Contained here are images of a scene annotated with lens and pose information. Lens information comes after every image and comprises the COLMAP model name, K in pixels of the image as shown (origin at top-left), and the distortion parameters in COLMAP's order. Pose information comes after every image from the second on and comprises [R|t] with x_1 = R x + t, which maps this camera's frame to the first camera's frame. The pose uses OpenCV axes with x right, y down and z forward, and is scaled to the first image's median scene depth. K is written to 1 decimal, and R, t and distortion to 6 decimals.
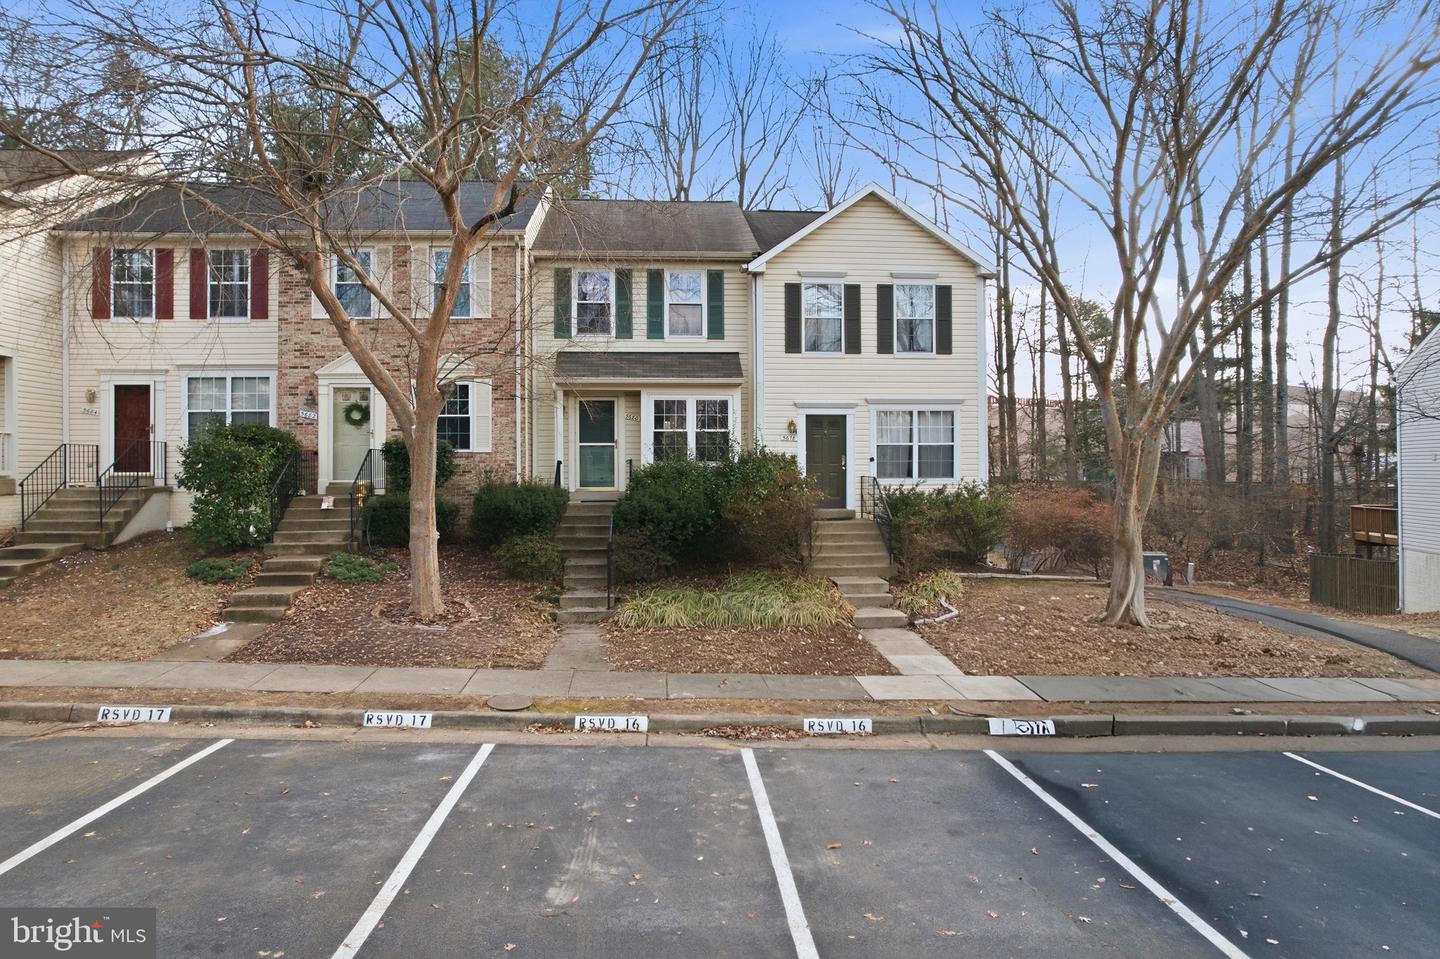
lens RADIAL K [[941.2, 0, 724.5], [0, 941.2, 454.3], [0, 0, 1]] dist [-0.050911, 0.000737]
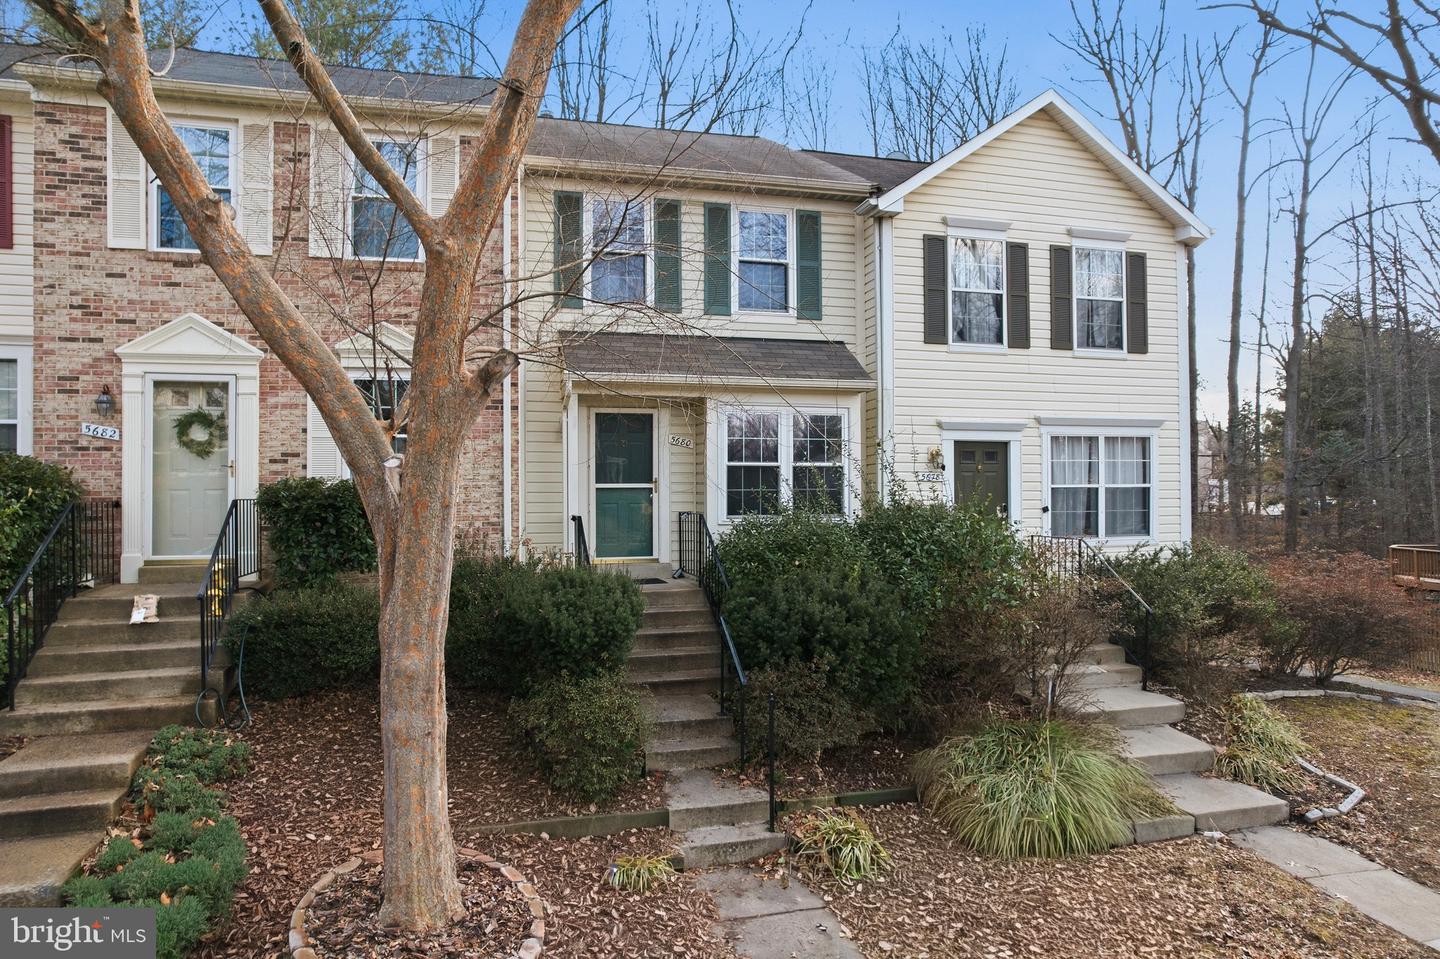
lens RADIAL K [[927.2, 0, 720.0], [0, 927.2, 479.5], [0, 0, 1]] dist [-0.078044, 0.071064]
pose [[0.983437, 0.002477, 0.181232, -0.187303], [-0.003032, 0.999992, 0.002786, -0.016896], [-0.181223, -0.003289, 0.983436, 0.414149]]
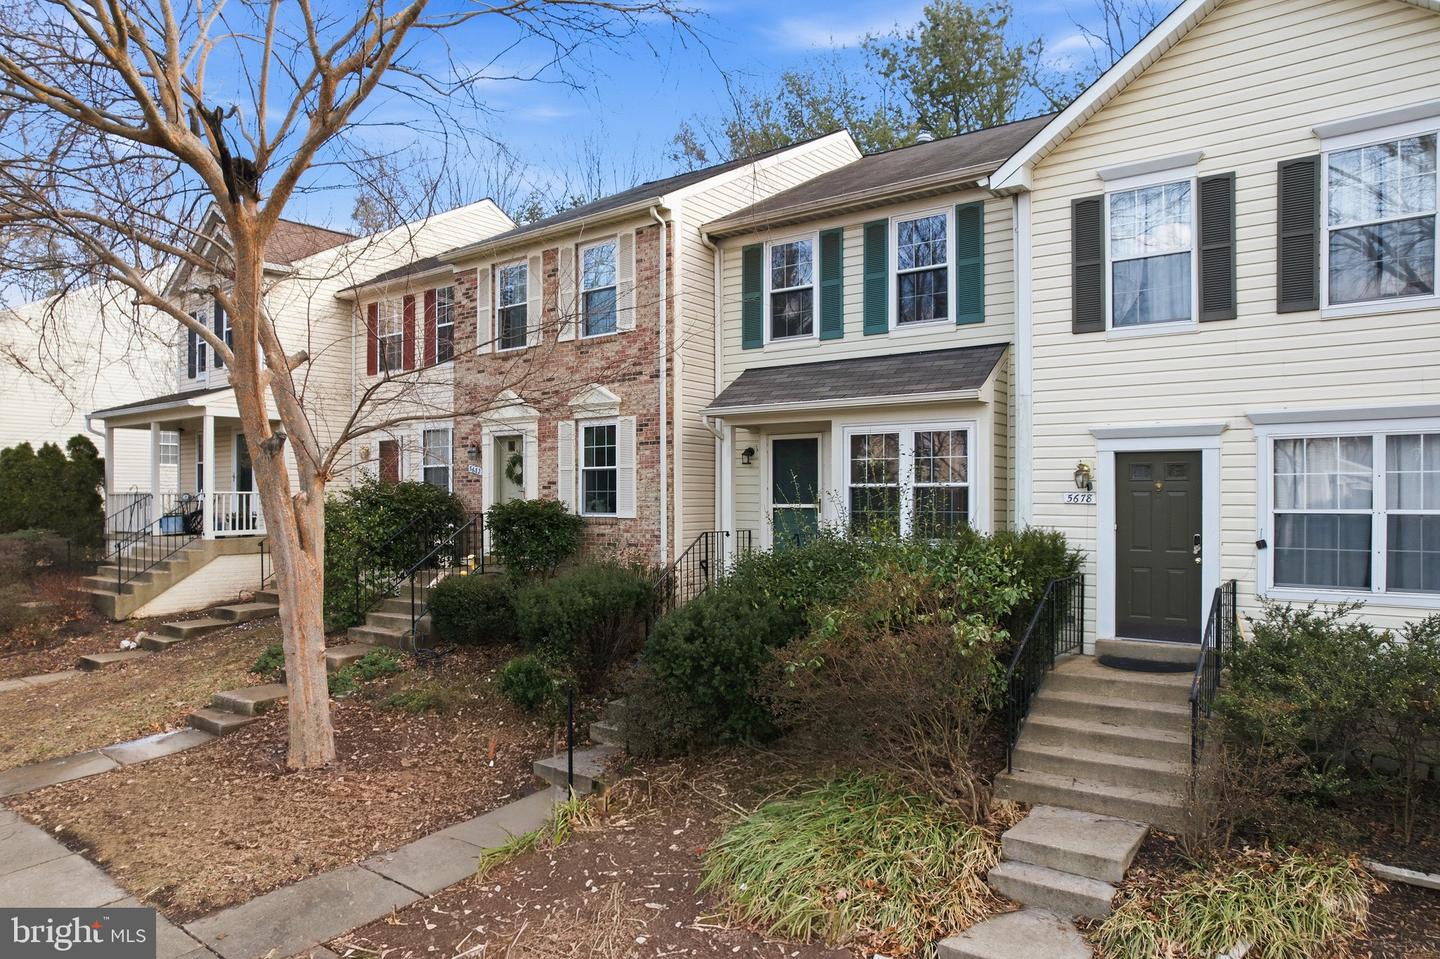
lens RADIAL K [[953.8, 0, 716.6], [0, 953.8, 492.3], [0, 0, 1]] dist [-0.020435, 0.002289]
pose [[0.743064, 0.000068, -0.669220, 0.273254], [0.006334, 0.999954, 0.007135, -0.025622], [0.669190, -0.009541, 0.743030, 0.481906]]
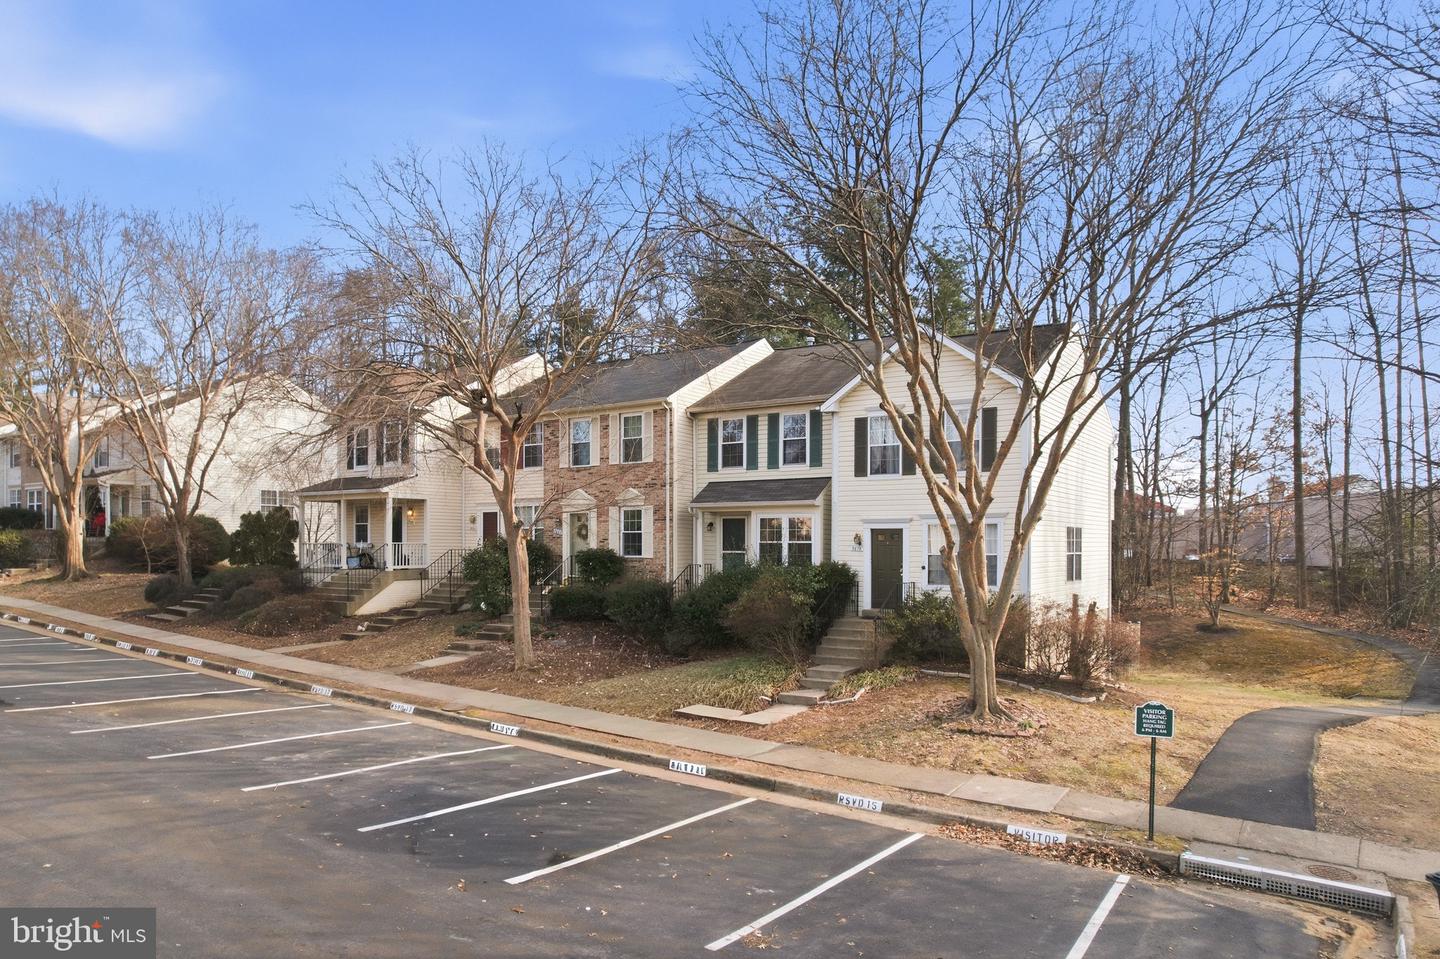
lens RADIAL K [[971.8, 0, 717.4], [0, 971.8, 549.7], [0, 0, 1]] dist [-0.002452, -0.000366]
pose [[0.783297, 0.008417, -0.621591, 0.702812], [0.000466, 0.999900, 0.014127, -0.033443], [0.621648, -0.011356, 0.783215, -0.075226]]
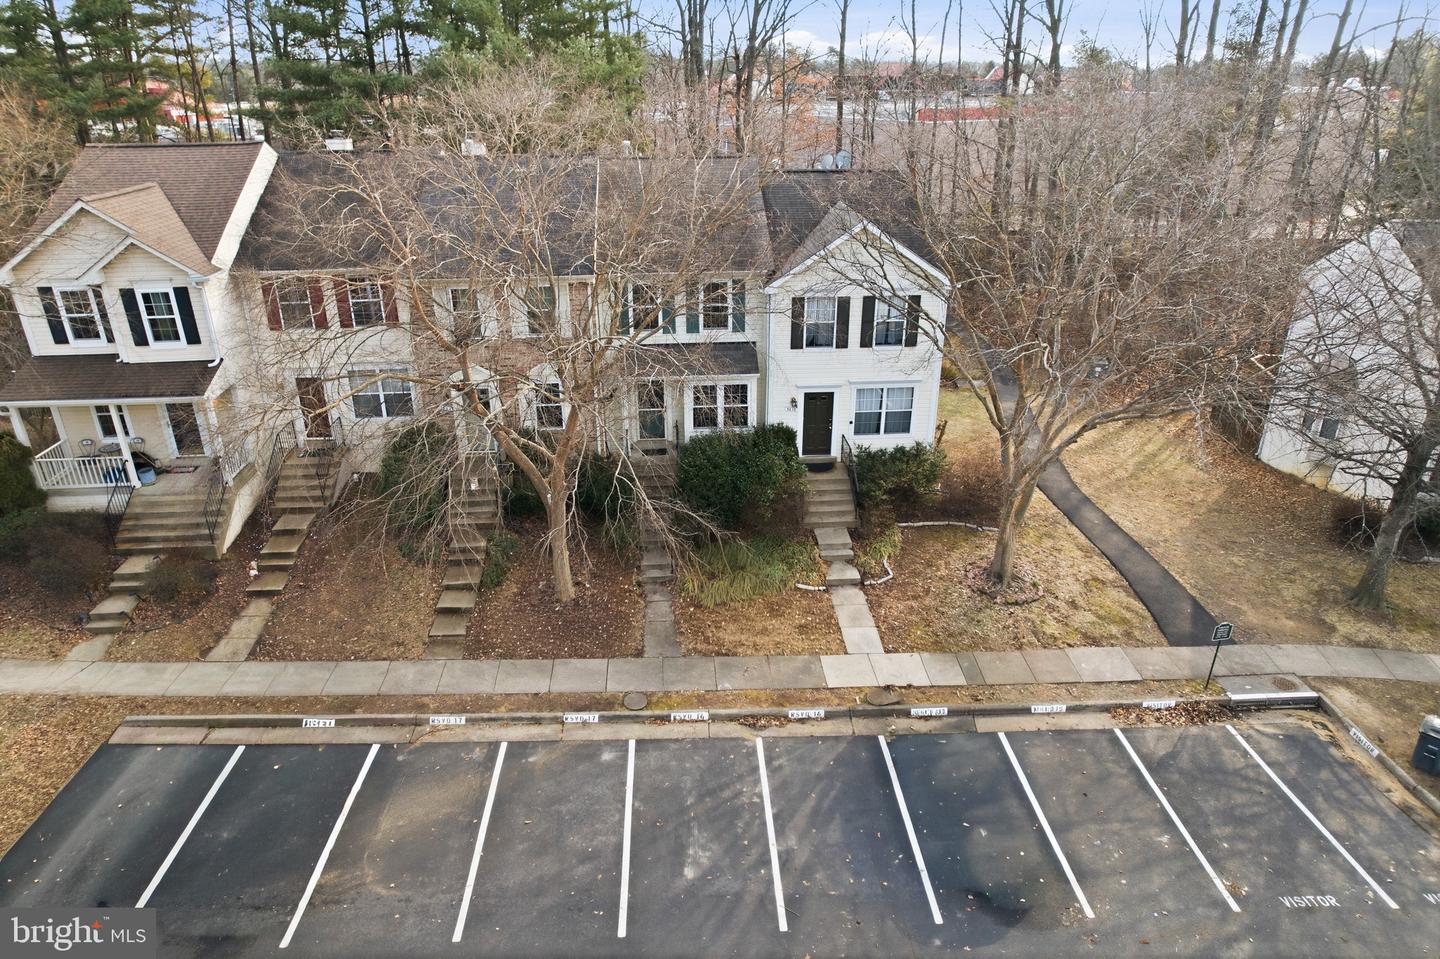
lens RADIAL K [[927.2, 0, 720.0], [0, 927.2, 479.5], [0, 0, 1]] dist [-0.078044, 0.071064]
pose [[0.999920, 0.006037, -0.011134, -0.020326], [-0.000721, 0.904819, 0.425795, -0.505358], [0.012645, -0.425753, 0.904751, -0.271625]]
